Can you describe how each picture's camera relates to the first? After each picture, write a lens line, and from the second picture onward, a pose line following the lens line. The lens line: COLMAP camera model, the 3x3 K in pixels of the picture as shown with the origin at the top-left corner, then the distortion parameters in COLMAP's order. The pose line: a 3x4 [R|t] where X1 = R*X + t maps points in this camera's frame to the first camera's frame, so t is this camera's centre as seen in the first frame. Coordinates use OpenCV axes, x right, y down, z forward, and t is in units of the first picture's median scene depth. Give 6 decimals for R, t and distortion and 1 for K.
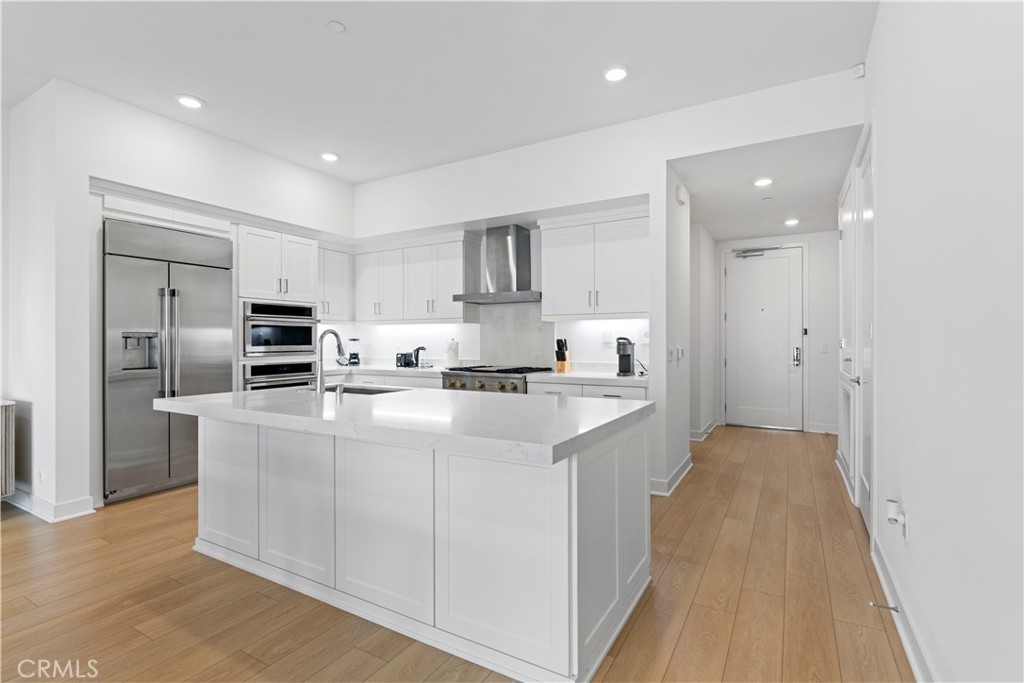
lens RADIAL K [[473.4, 0, 510.4], [0, 473.4, 348.8], [0, 0, 1]] dist [0.001728, -0.001180]
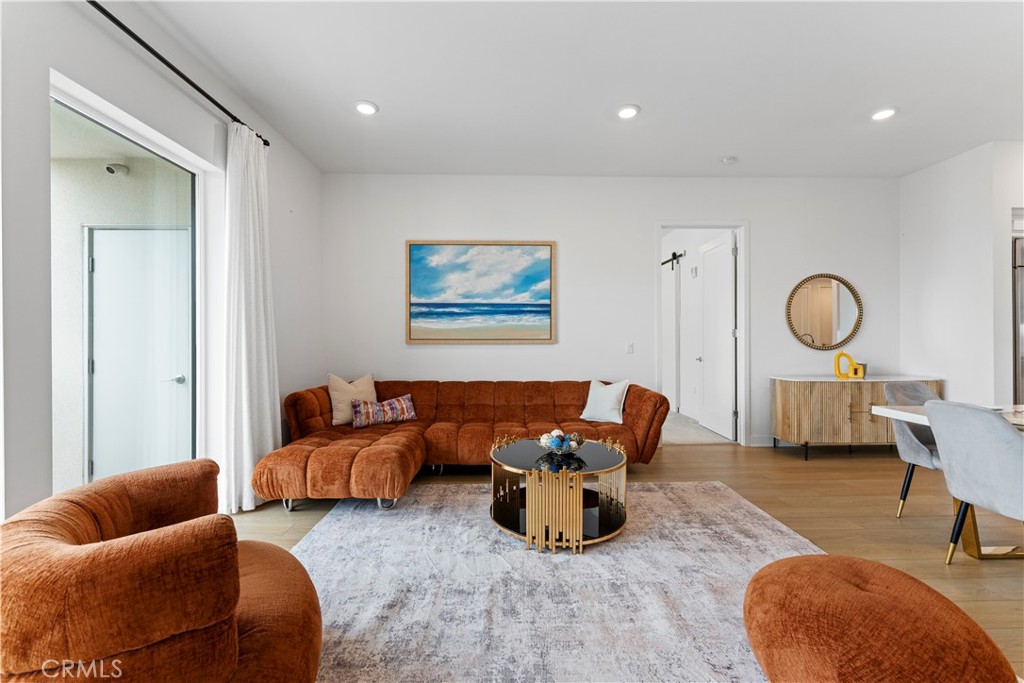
lens RADIAL K [[420.7, 0, 512.7], [0, 420.7, 339.8], [0, 0, 1]] dist [0.000323, -0.002557]
pose [[0.525898, 0.002692, -0.850543, -0.444584], [-0.011136, 0.999931, -0.003720, 0.010822], [0.850475, 0.011428, 0.525892, -0.535083]]
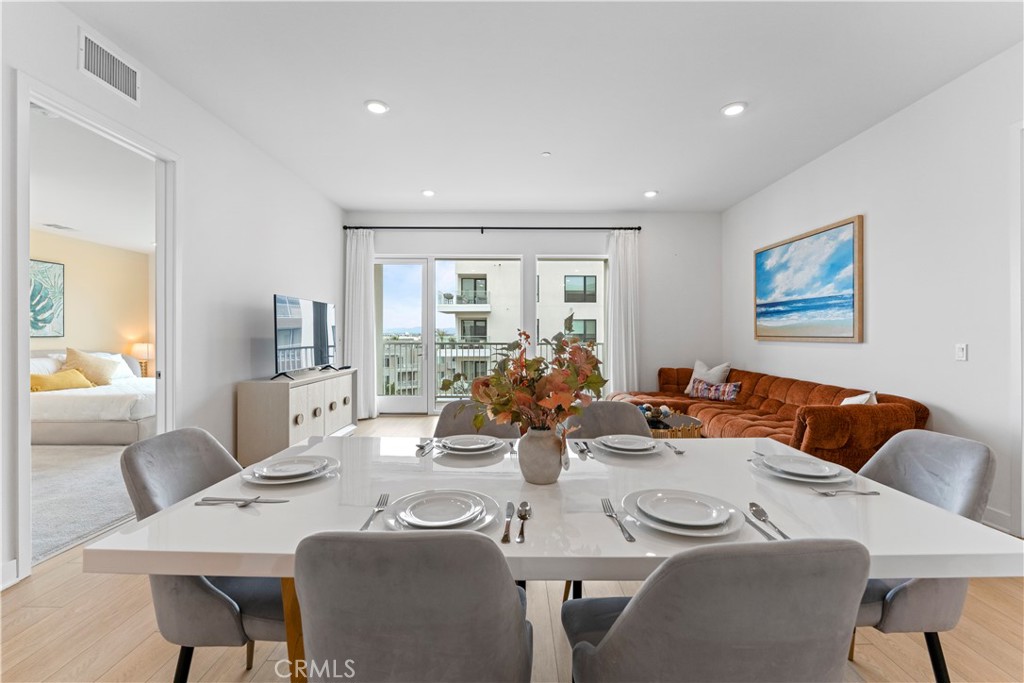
lens RADIAL K [[420.7, 0, 517.1], [0, 420.7, 334.6], [0, 0, 1]] dist [0.000323, -0.002557]
pose [[-0.862424, 0.001879, -0.506183, -0.282008], [-0.006917, 0.999856, 0.015496, -0.007835], [0.506139, 0.016866, -0.862287, 0.408056]]
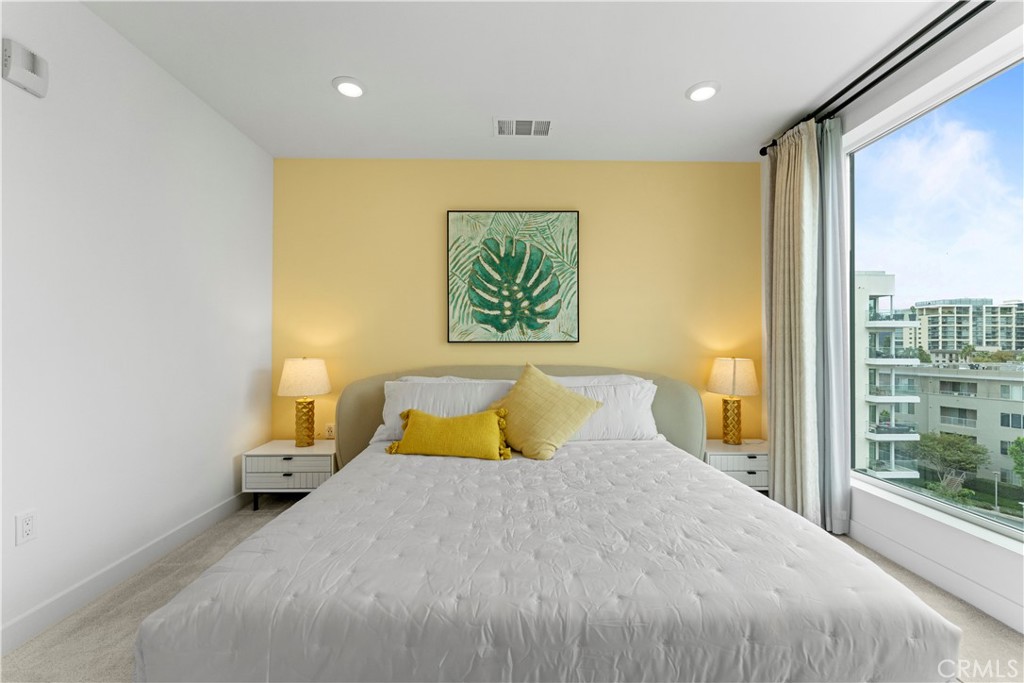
lens RADIAL K [[420.7, 0, 497.1], [0, 420.7, 343.9], [0, 0, 1]] dist [0.000323, -0.002557]
pose [[-0.495606, 0.004416, 0.868536, -0.281698], [0.012034, 0.999926, 0.001783, 0.028917], [-0.868464, 0.011336, -0.495623, -0.970125]]
